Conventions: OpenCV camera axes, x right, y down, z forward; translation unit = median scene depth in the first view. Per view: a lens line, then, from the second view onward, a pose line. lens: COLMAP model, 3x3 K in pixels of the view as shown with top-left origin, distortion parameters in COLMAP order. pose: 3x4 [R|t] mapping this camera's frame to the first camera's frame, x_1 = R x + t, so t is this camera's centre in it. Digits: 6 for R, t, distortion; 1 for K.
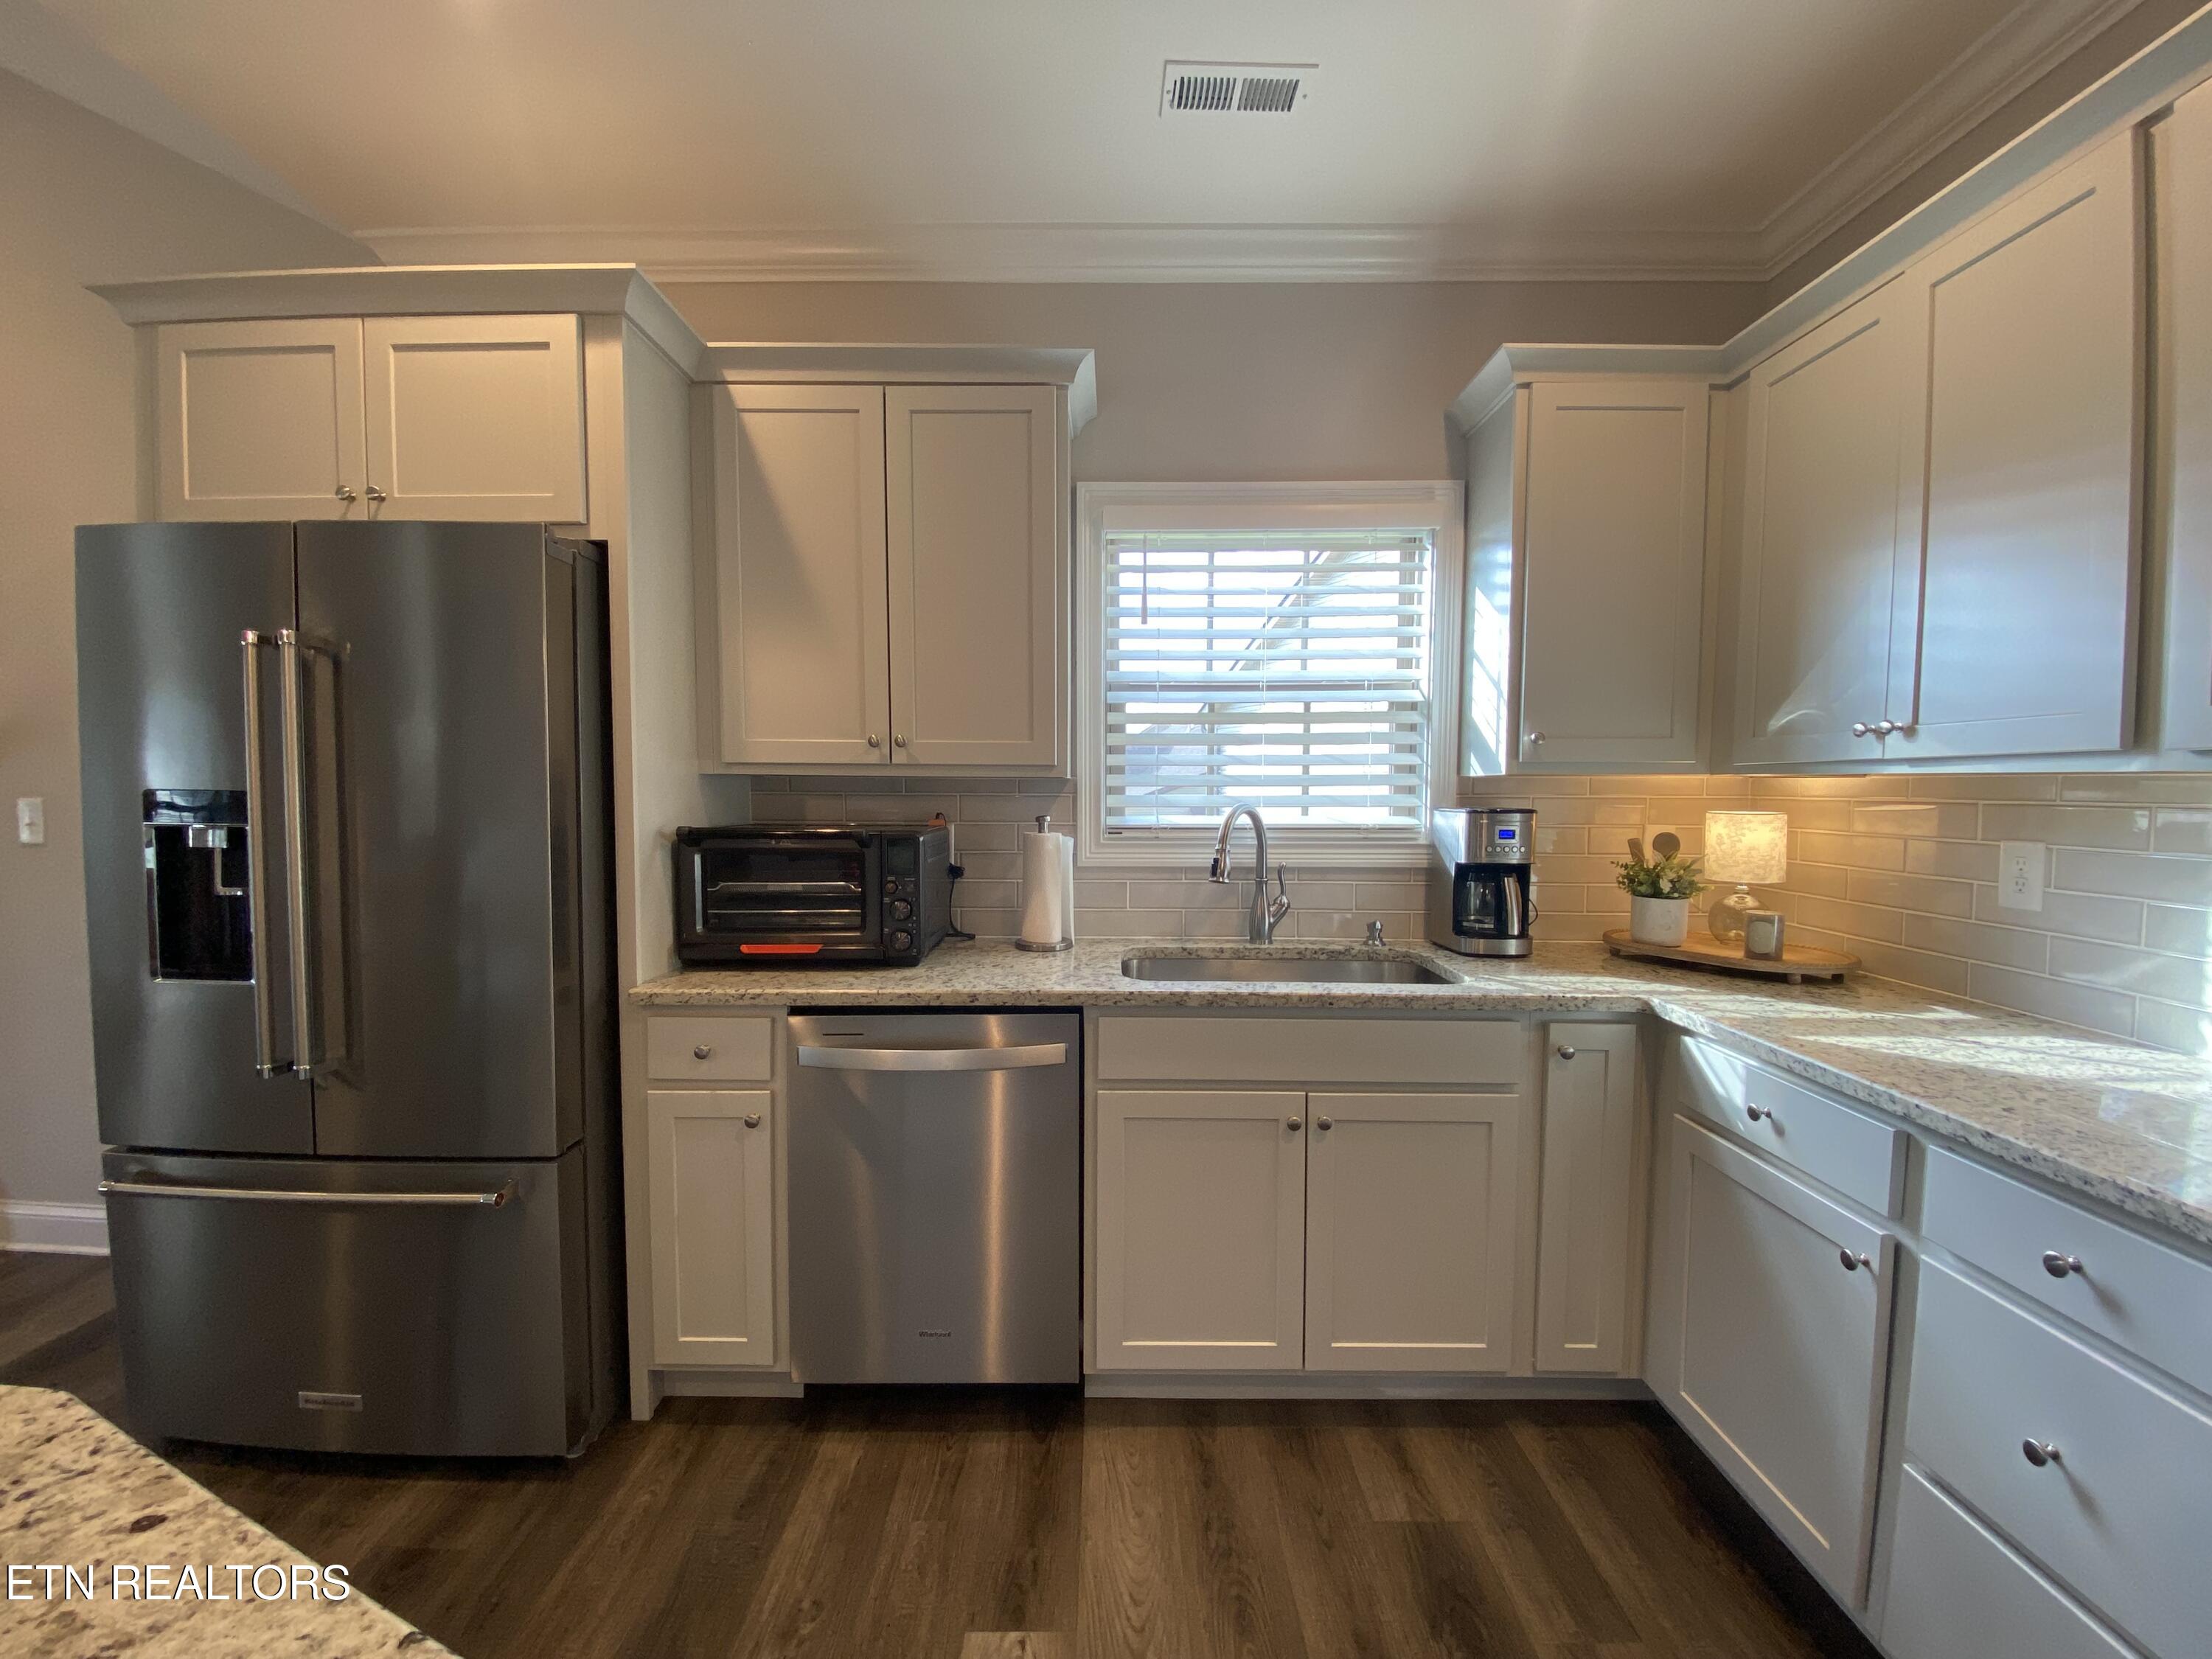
lens RADIAL K [[895.8, 0, 1088.3], [0, 895.8, 842.8], [0, 0, 1]] dist [-0.003472, -0.005468]
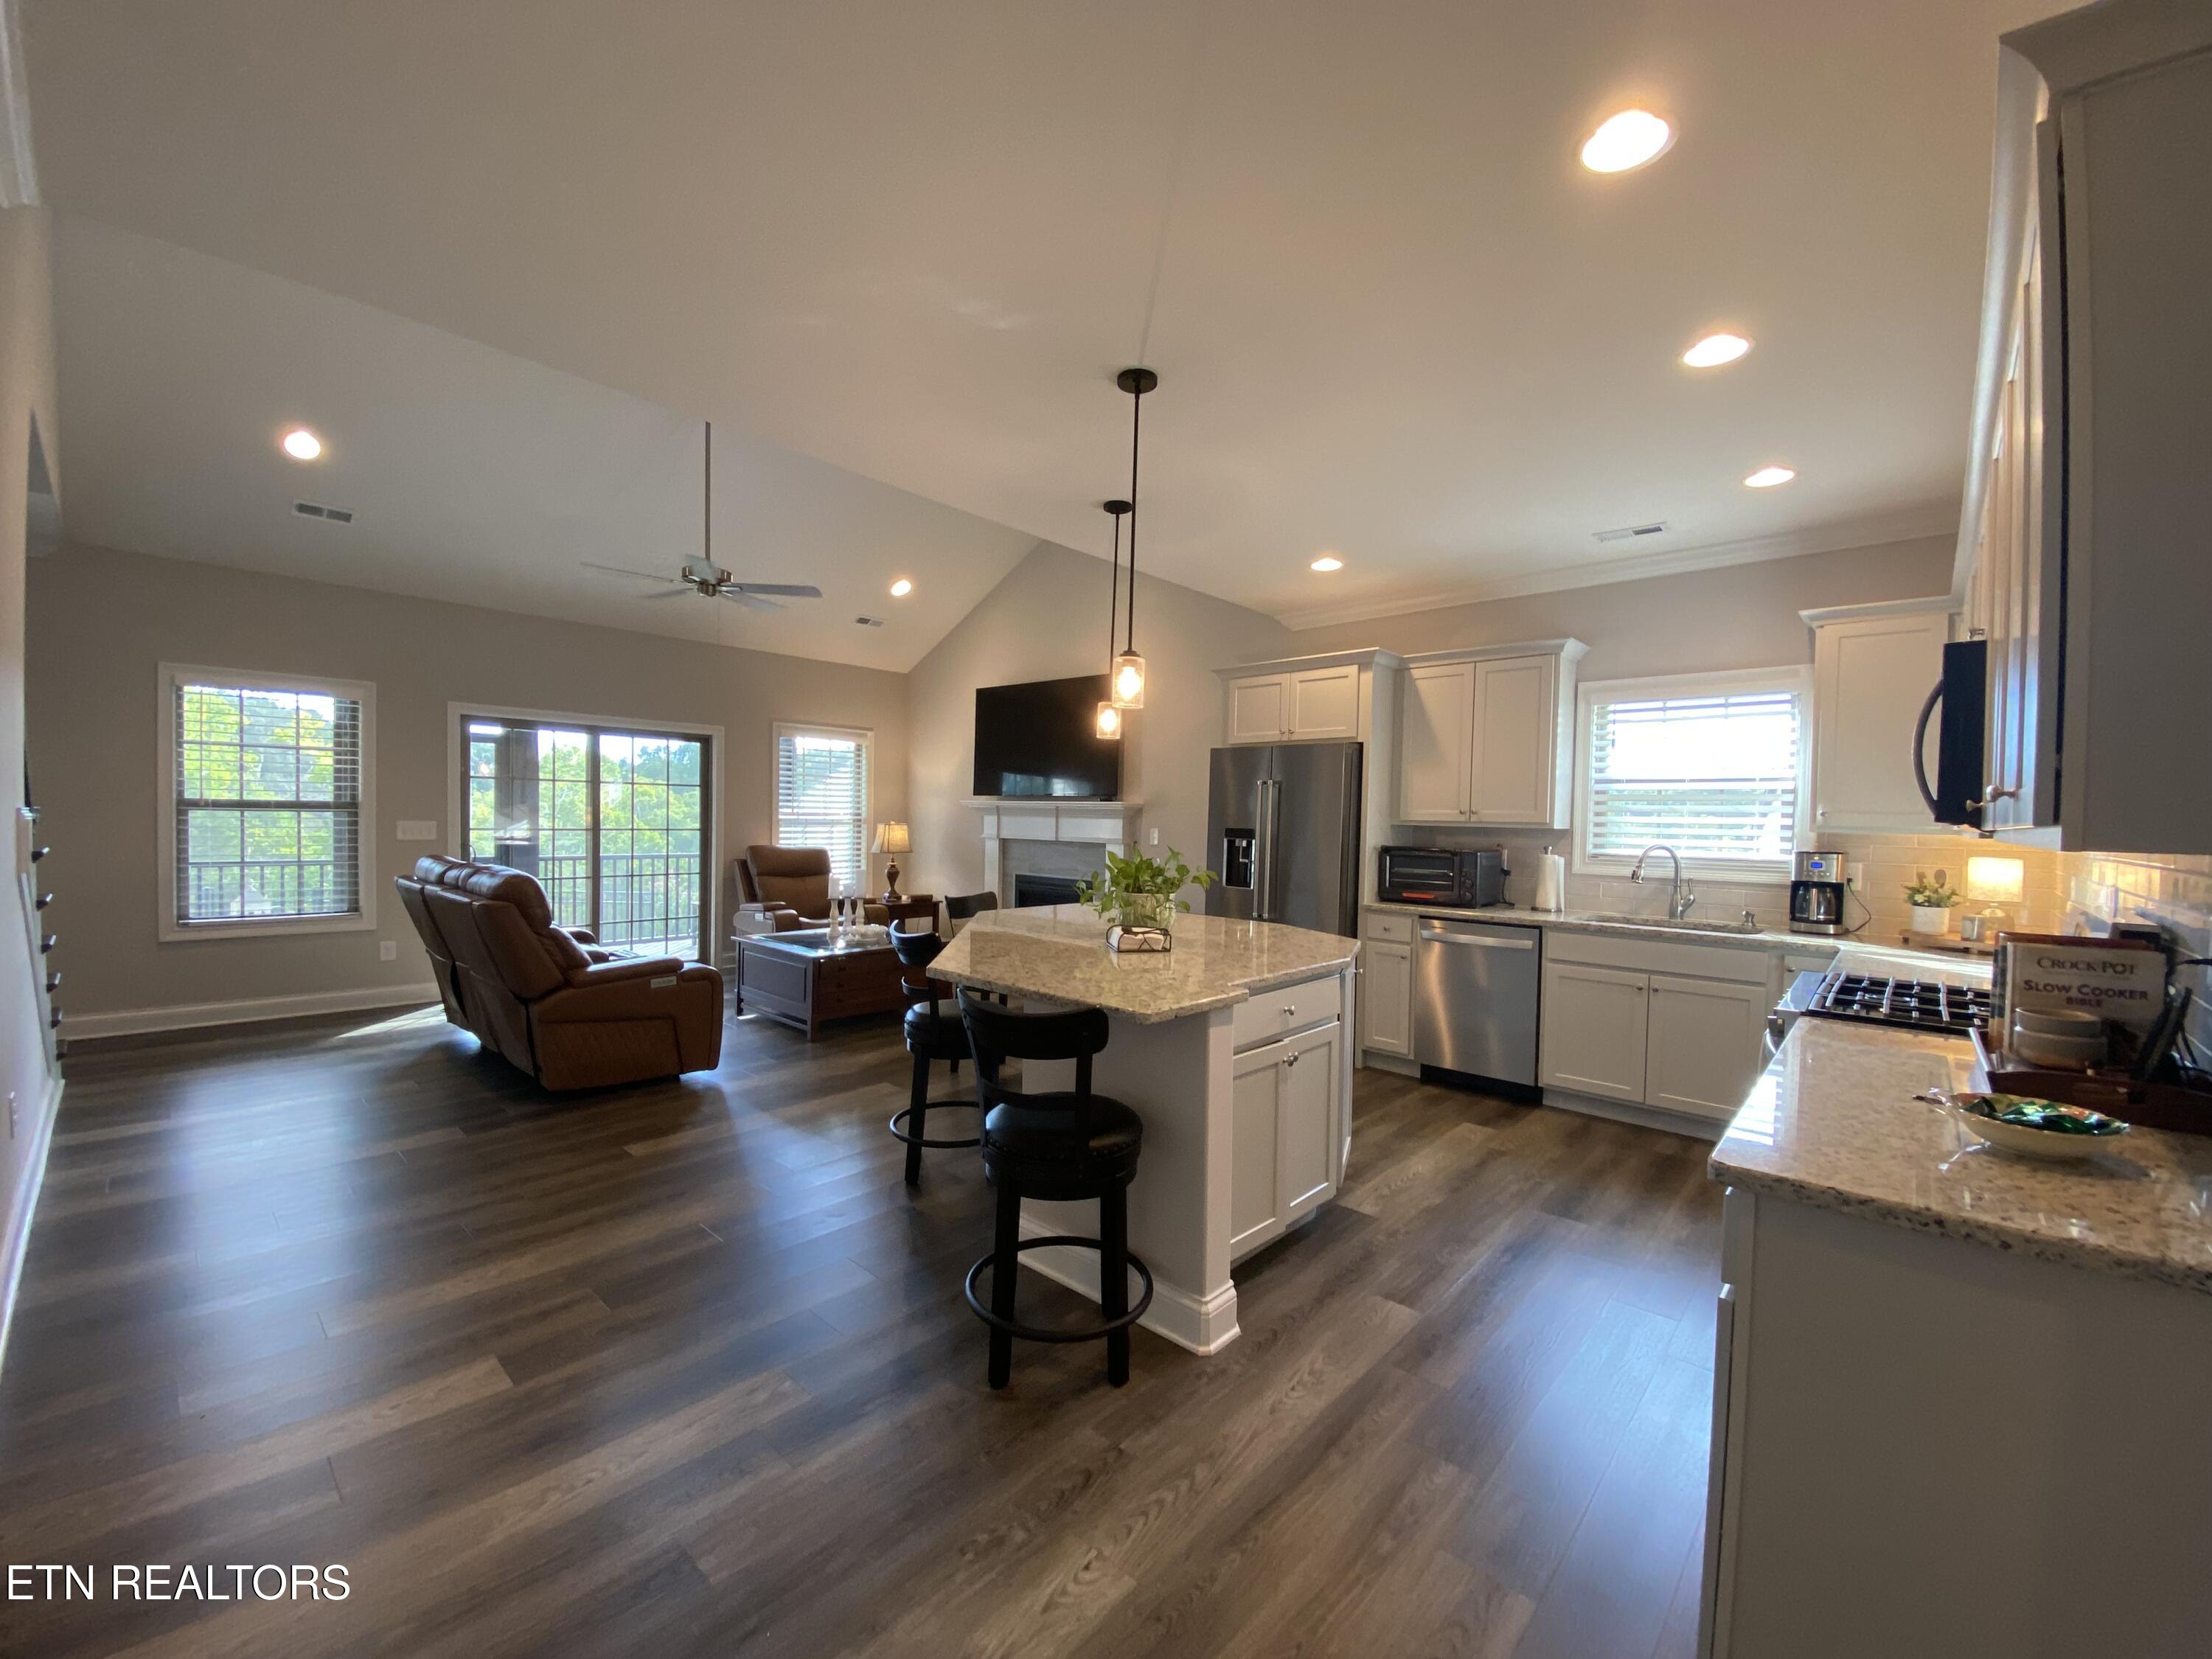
lens RADIAL K [[895.8, 0, 1112.9], [0, 895.8, 844.7], [0, 0, 1]] dist [-0.003472, -0.005468]
pose [[0.764694, 0.031713, -0.643613, 0.555567], [-0.055857, 0.998291, -0.017176, 0.061126], [0.641968, 0.049085, 0.765158, -1.342460]]
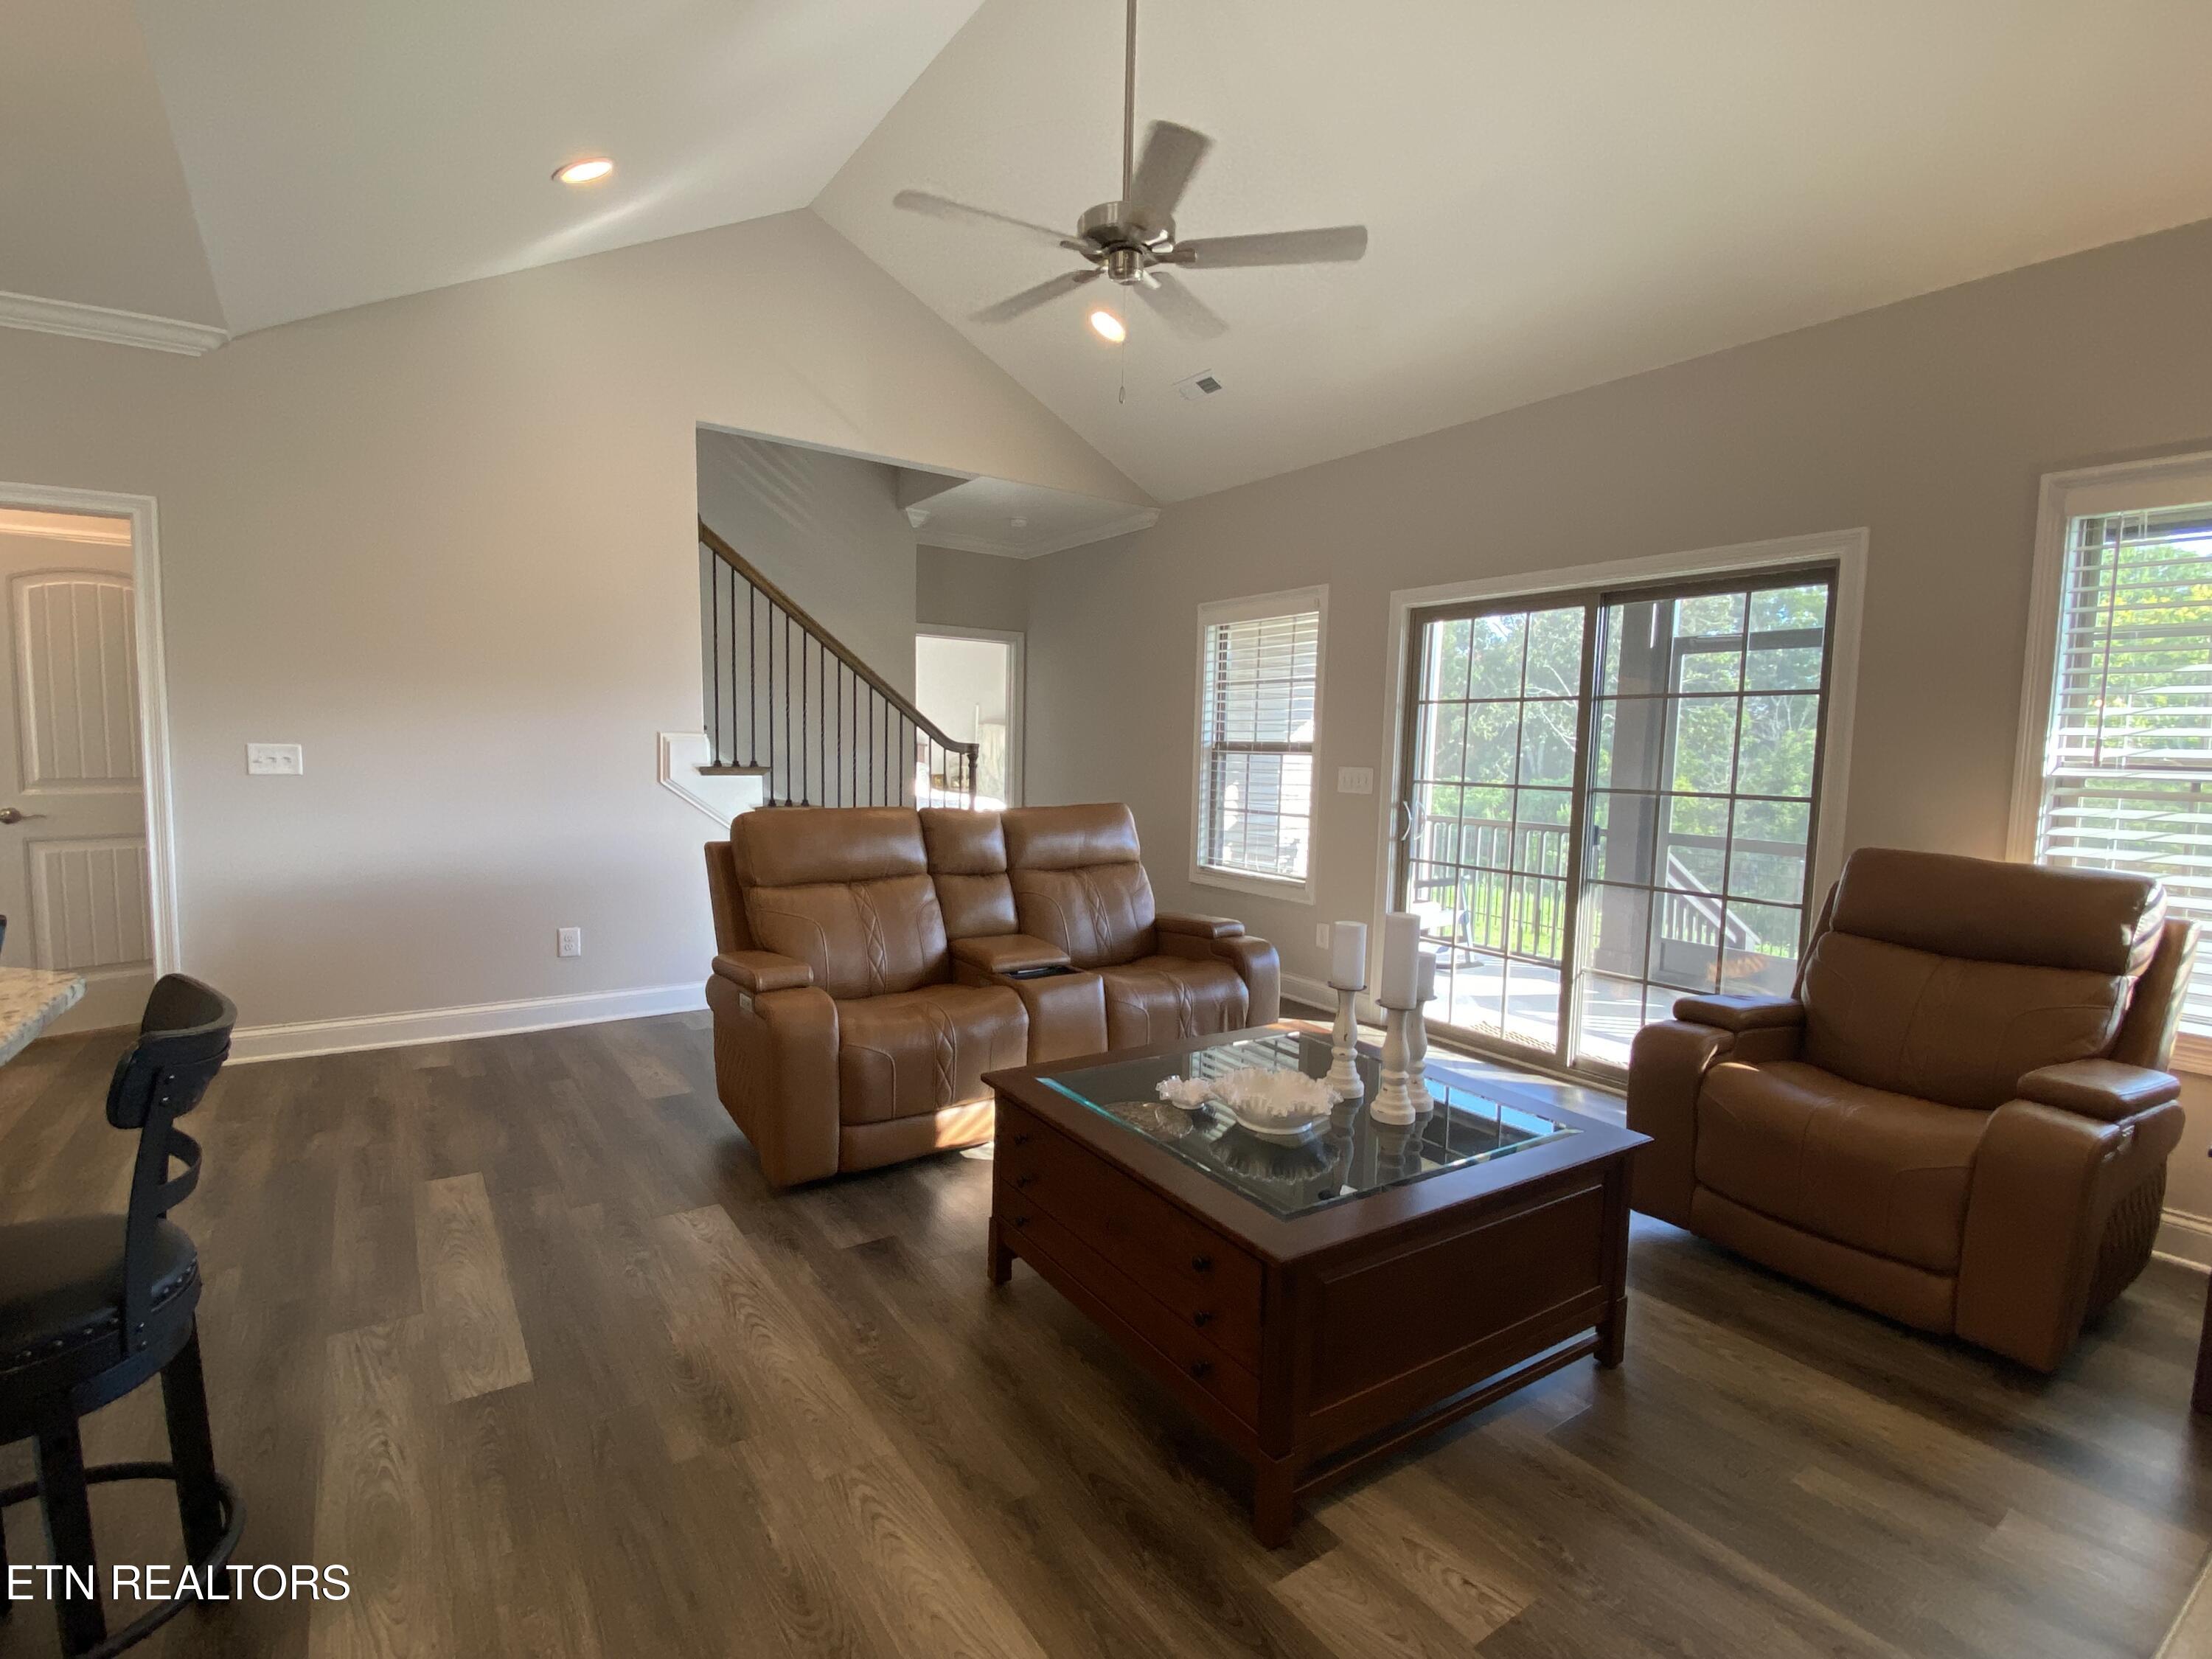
lens RADIAL K [[1048.9, 0, 1108.7], [0, 1048.9, 841.2], [0, 0, 1]] dist [0.022443, -0.018381]
pose [[-0.802760, 0.028848, -0.595604, -1.049638], [-0.062189, 0.989332, 0.131738, -0.054032], [0.593051, 0.142794, -0.792402, 1.002943]]
